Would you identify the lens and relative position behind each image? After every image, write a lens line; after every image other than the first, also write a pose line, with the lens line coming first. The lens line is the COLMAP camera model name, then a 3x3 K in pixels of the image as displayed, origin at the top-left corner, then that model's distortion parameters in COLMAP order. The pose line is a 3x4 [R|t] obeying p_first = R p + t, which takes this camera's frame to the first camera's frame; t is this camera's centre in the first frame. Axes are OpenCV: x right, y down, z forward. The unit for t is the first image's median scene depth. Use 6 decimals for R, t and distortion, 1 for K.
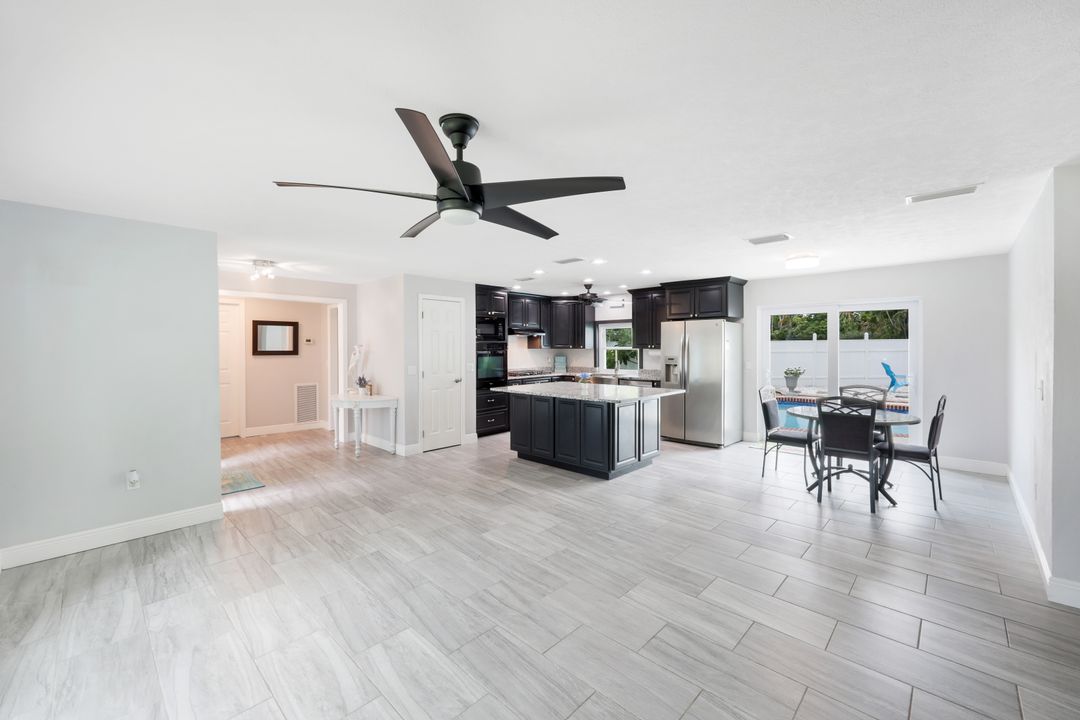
lens RADIAL K [[443.7, 0, 510.3], [0, 443.7, 350.8], [0, 0, 1]] dist [0.000881, 0.000191]
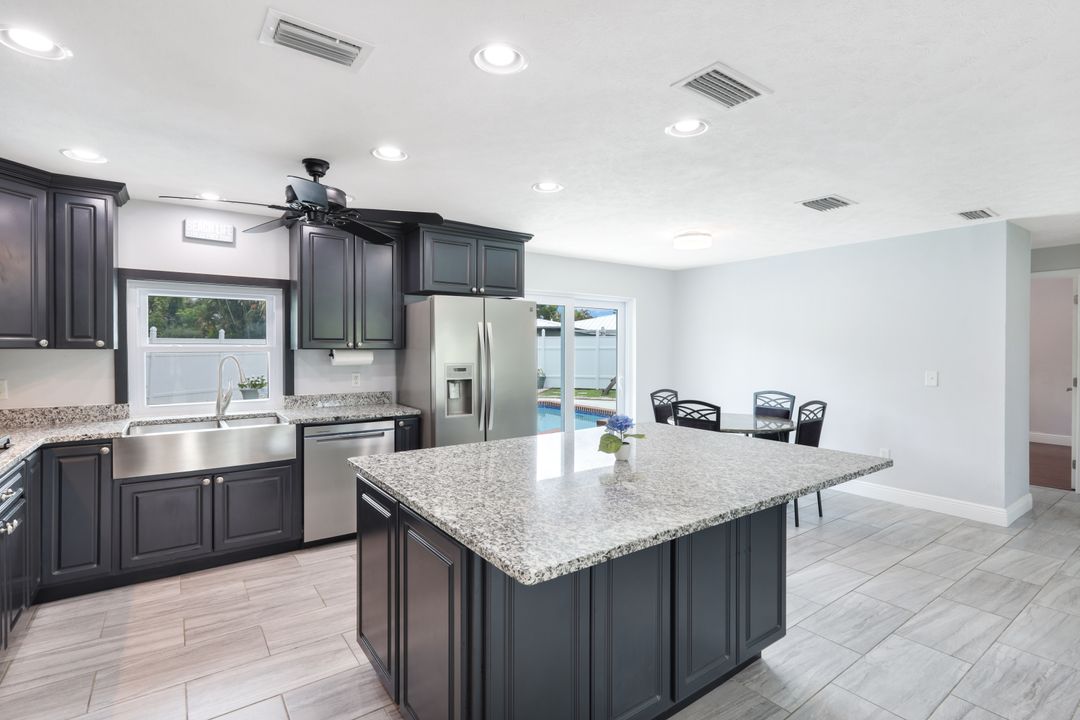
lens RADIAL K [[509.7, 0, 541.3], [0, 509.7, 354.3], [0, 0, 1]] dist [0.000970, 0.000080]
pose [[0.116071, -0.004619, 0.993230, -0.161990], [-0.000883, 0.999988, 0.004753, -0.003353], [-0.993241, -0.001429, 0.116065, 0.634441]]
